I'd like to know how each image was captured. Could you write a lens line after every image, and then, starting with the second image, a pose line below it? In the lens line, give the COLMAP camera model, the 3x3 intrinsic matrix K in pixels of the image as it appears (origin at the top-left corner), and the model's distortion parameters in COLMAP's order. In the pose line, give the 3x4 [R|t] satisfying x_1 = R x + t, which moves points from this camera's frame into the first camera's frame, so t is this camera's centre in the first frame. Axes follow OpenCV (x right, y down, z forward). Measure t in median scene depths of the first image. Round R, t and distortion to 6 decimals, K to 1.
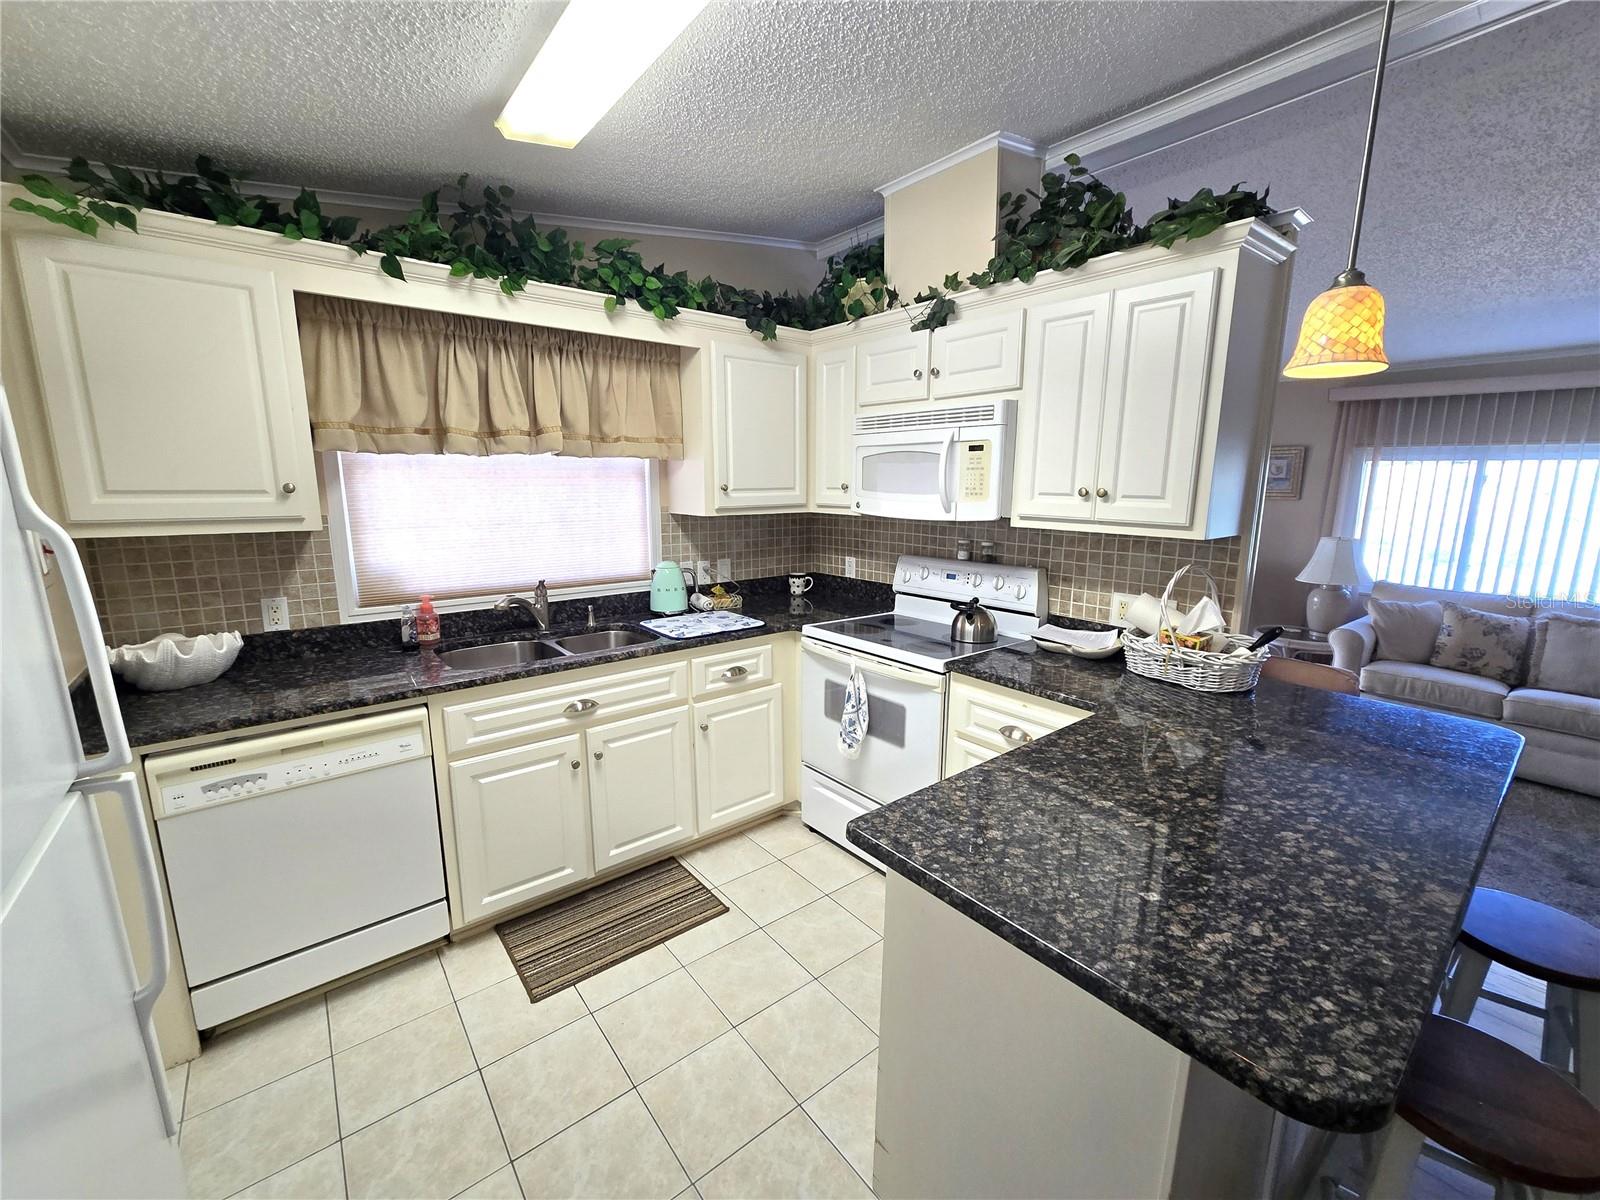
lens RADIAL K [[652.2, 0, 811.0], [0, 652.2, 604.5], [0, 0, 1]] dist [-0.019616, -0.000241]
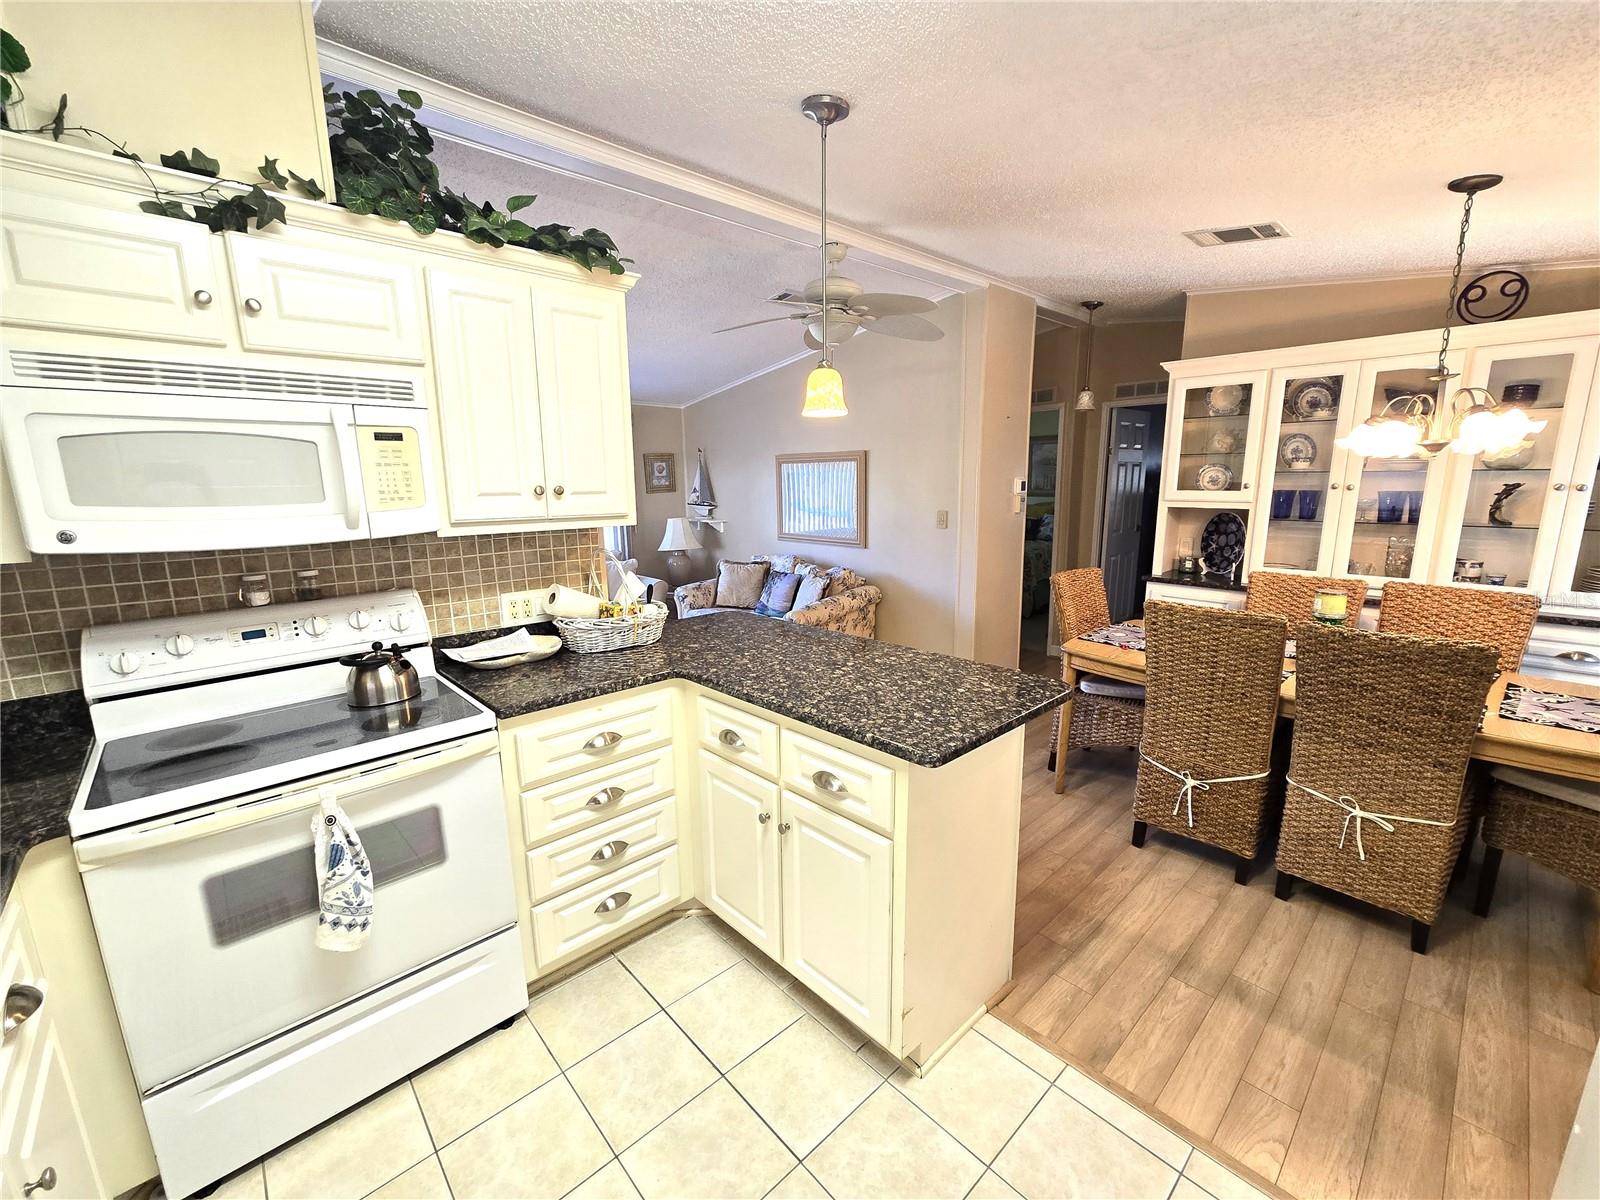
lens RADIAL K [[645.5, 0, 800.9], [0, 645.5, 603.2], [0, 0, 1]] dist [-0.002424, 0.000006]
pose [[-0.057013, -0.195030, 0.979139, -0.497855], [0.199312, 0.958768, 0.202578, -0.109212], [-0.978276, 0.206704, -0.015791, 0.566160]]
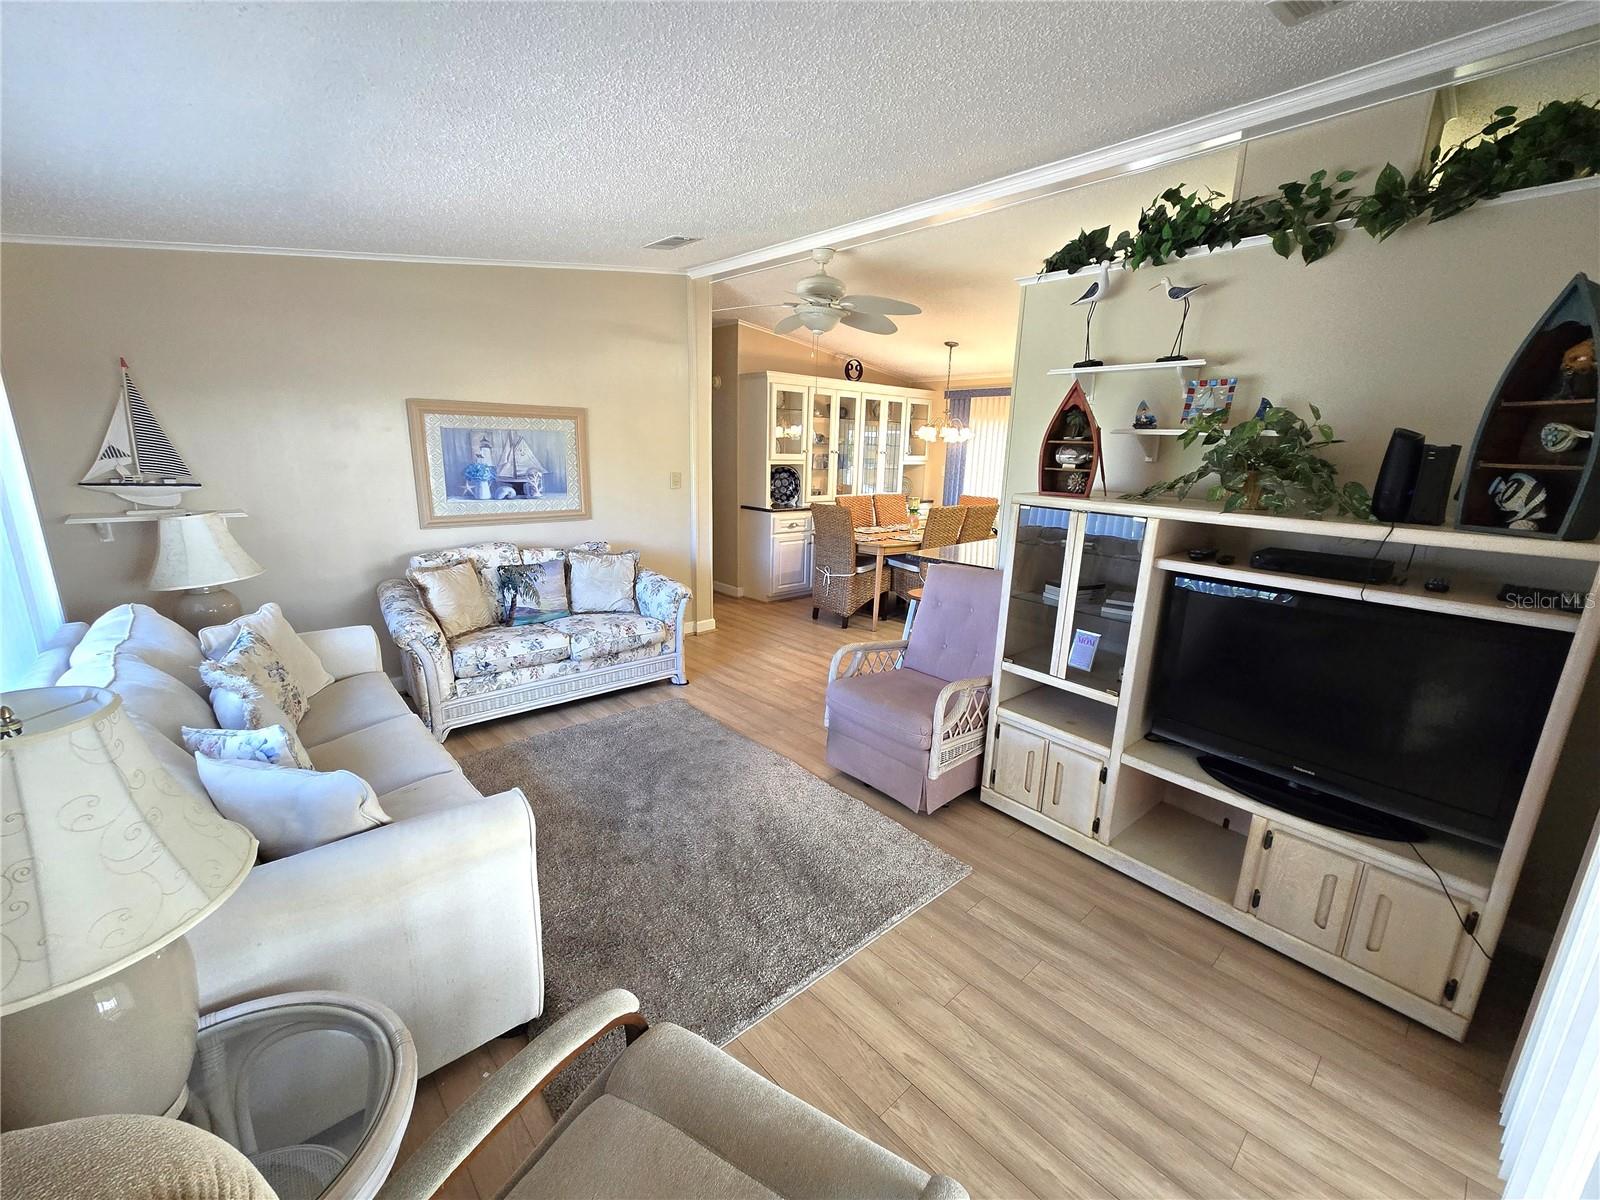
lens RADIAL K [[652.2, 0, 811.0], [0, 652.2, 604.5], [0, 0, 1]] dist [-0.019616, -0.000241]
pose [[-0.998158, -0.017504, -0.058081, 1.157730], [-0.040212, 0.907799, 0.417474, -0.424643], [0.045419, 0.419041, -0.906831, 2.273033]]
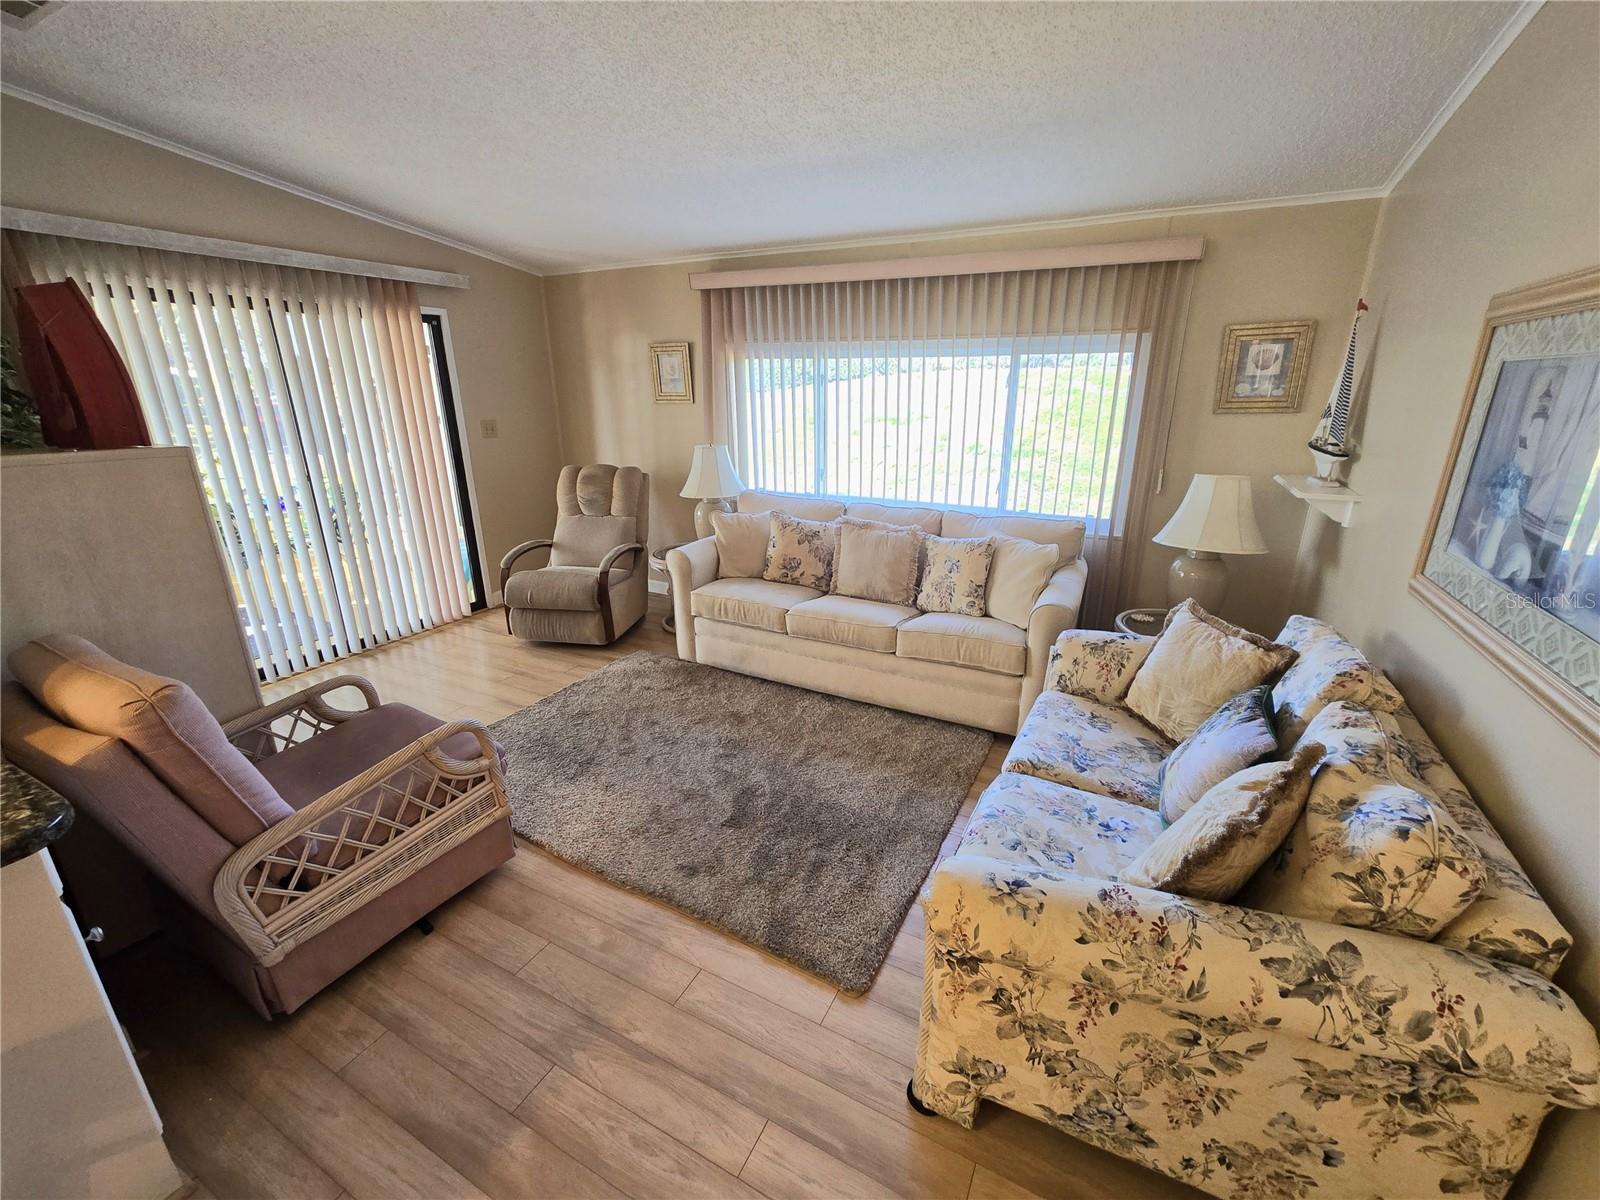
lens RADIAL K [[652.2, 0, 811.0], [0, 652.2, 604.5], [0, 0, 1]] dist [-0.019616, -0.000241]
pose [[0.914562, -0.135596, 0.381039, 1.129271], [0.085978, 0.985772, 0.144432, -0.004012], [-0.395202, -0.099331, 0.913208, 0.134402]]
